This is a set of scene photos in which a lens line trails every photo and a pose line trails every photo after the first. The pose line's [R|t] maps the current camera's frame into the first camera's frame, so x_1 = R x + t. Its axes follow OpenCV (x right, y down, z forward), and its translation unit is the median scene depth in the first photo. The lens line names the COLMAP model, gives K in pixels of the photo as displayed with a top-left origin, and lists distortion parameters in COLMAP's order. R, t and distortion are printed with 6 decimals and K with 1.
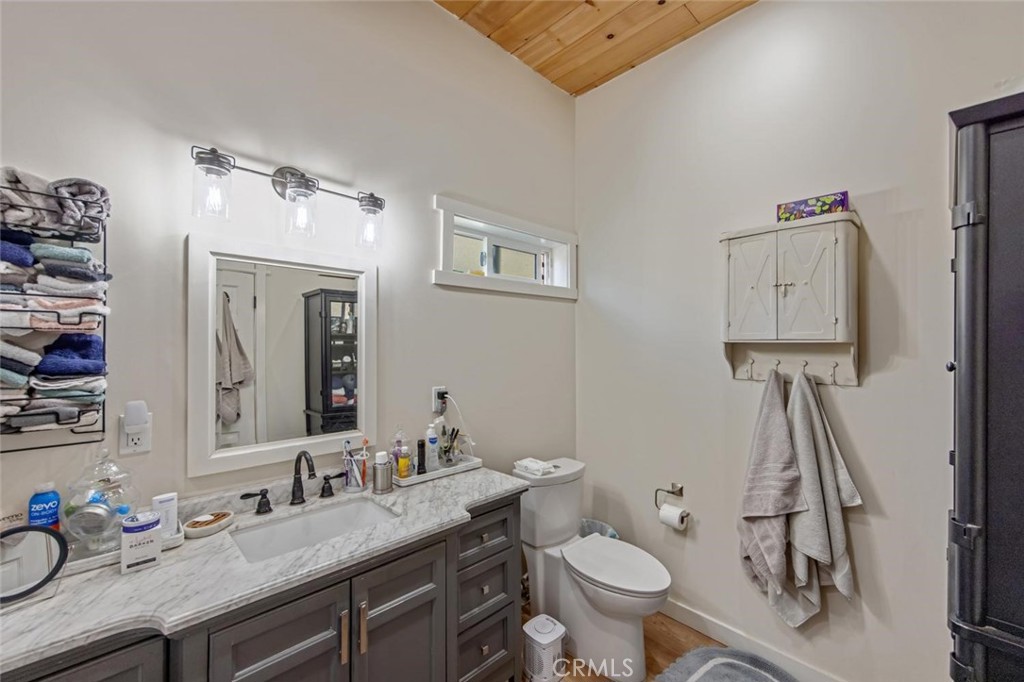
lens RADIAL K [[409.8, 0, 513.8], [0, 409.8, 342.9], [0, 0, 1]] dist [0.007059, 0.000038]
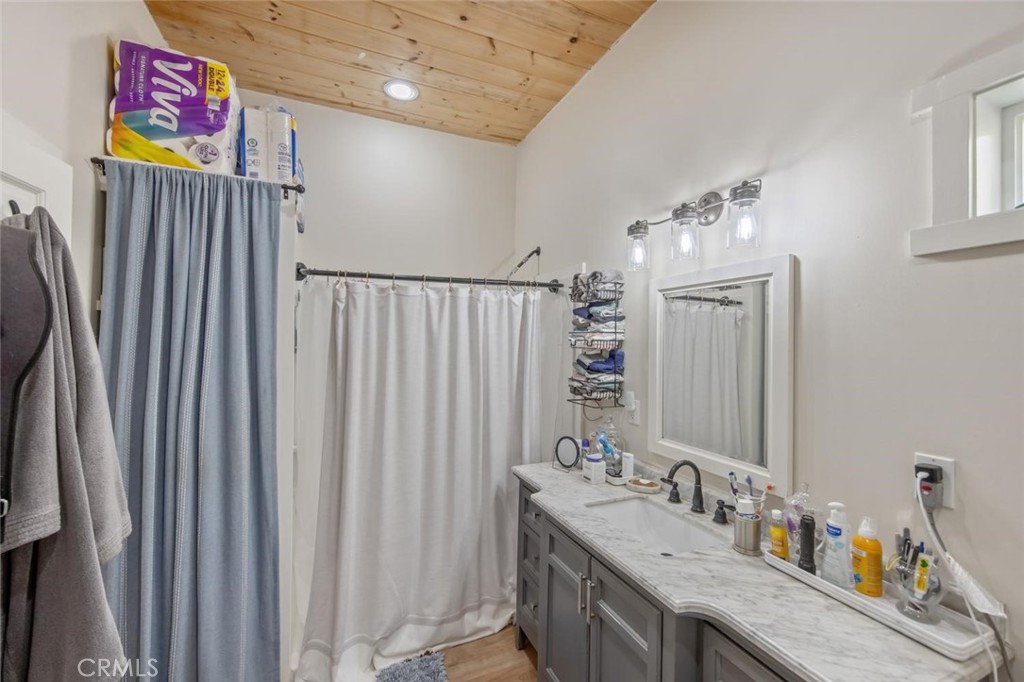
lens RADIAL K [[409.8, 0, 513.1], [0, 409.8, 336.1], [0, 0, 1]] dist [0.007059, 0.000038]
pose [[-0.335867, -0.014445, -0.941799, 0.635298], [-0.002927, 0.999894, -0.014292, -0.043604], [0.941905, -0.002043, -0.335873, 0.906226]]
